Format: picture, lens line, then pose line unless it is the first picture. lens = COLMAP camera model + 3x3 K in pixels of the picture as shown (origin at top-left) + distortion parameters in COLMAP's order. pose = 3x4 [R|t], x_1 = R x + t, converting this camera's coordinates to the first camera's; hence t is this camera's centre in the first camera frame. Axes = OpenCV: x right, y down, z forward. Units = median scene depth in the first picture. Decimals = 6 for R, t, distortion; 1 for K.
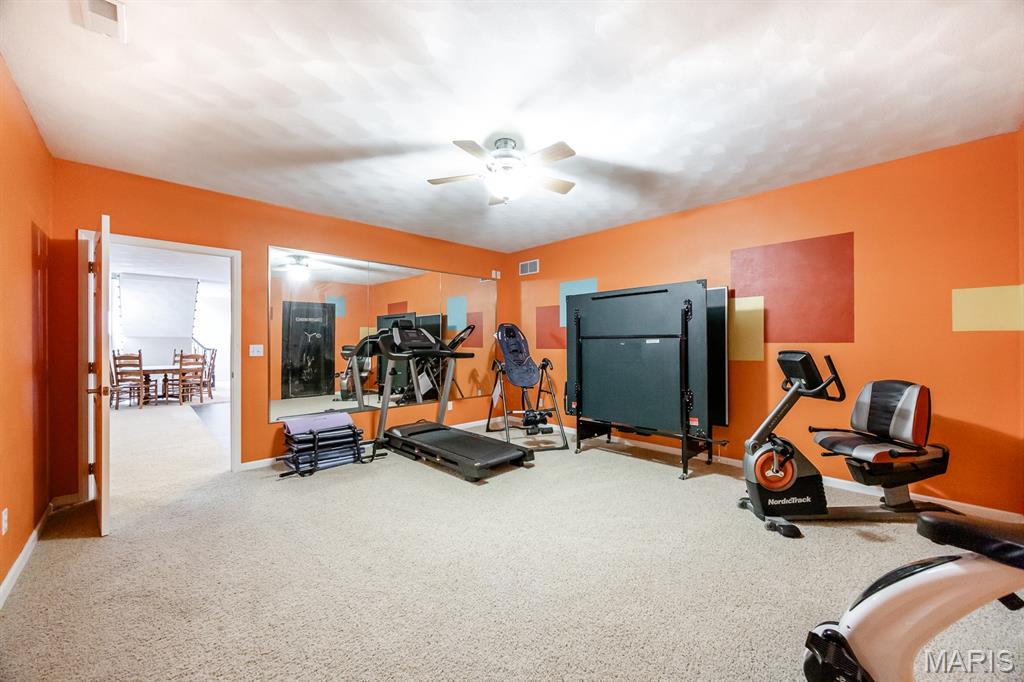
lens RADIAL K [[394.1, 0, 512.0], [0, 394.1, 341.0], [0, 0, 1]] dist [-0.000045, -0.000013]
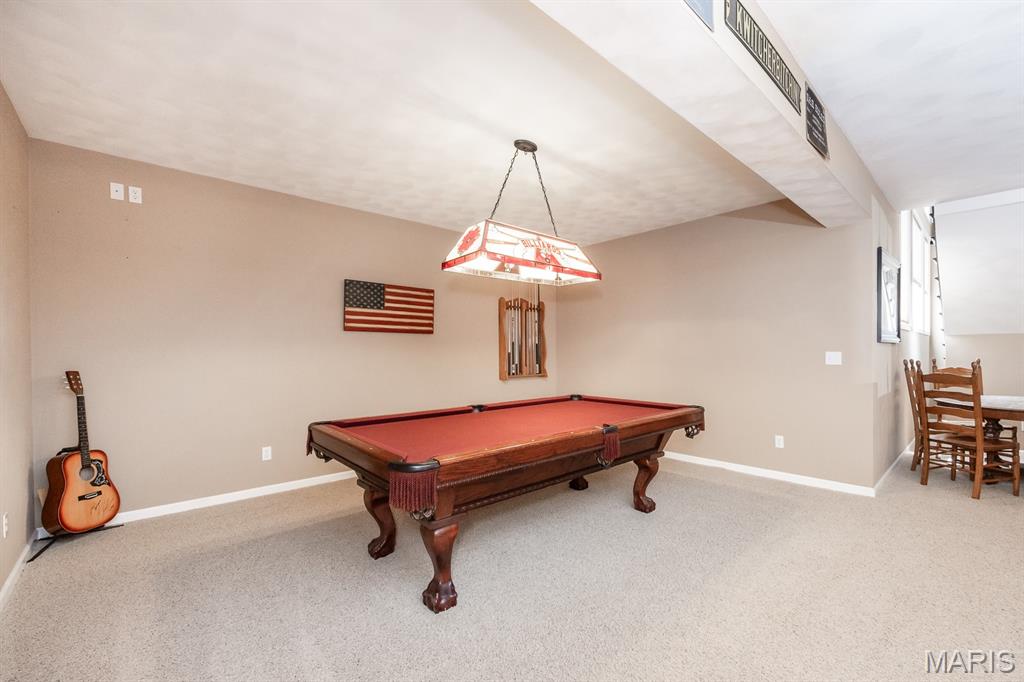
lens RADIAL K [[425.7, 0, 512.0], [0, 425.7, 341.0], [0, 0, 1]] dist [-0.001558, -0.000453]
pose [[-0.024726, -0.012280, -0.999619, -0.439607], [0.004225, 0.999914, -0.012388, 0.000565], [0.999685, -0.004530, -0.024672, 0.477089]]
